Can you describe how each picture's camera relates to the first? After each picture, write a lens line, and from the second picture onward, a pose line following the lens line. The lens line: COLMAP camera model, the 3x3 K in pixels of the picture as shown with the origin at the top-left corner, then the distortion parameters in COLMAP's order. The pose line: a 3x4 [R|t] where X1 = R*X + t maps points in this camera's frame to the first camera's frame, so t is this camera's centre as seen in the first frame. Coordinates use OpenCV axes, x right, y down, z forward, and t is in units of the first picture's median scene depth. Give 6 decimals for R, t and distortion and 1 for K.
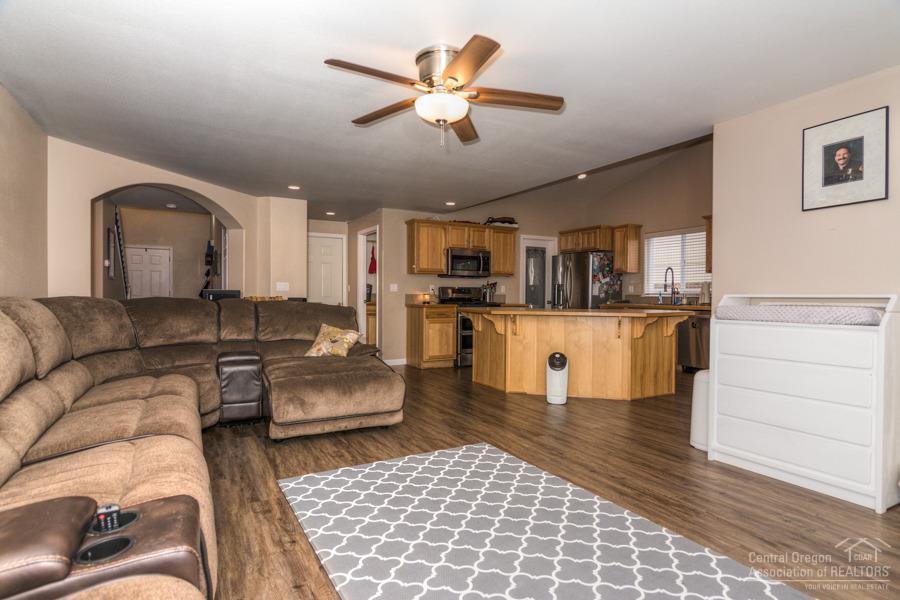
lens RADIAL K [[473.8, 0, 458.1], [0, 473.8, 302.9], [0, 0, 1]] dist [-0.004554, 0.000487]
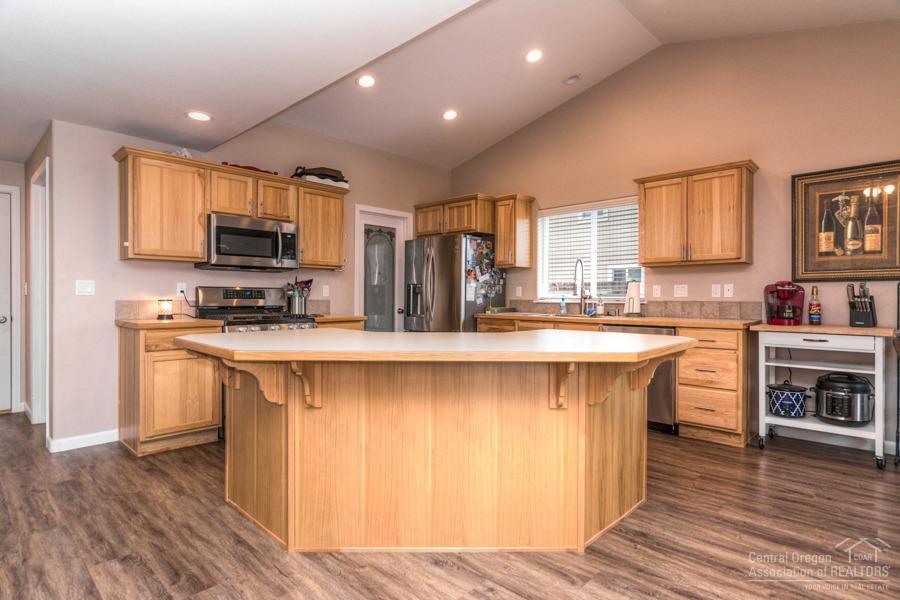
lens RADIAL K [[473.8, 0, 454.7], [0, 473.8, 297.2], [0, 0, 1]] dist [-0.004554, 0.000487]
pose [[0.953967, -0.002128, 0.299905, 0.074240], [0.007179, 0.999850, -0.015743, -0.011256], [-0.299827, 0.017171, 0.953839, 0.389412]]
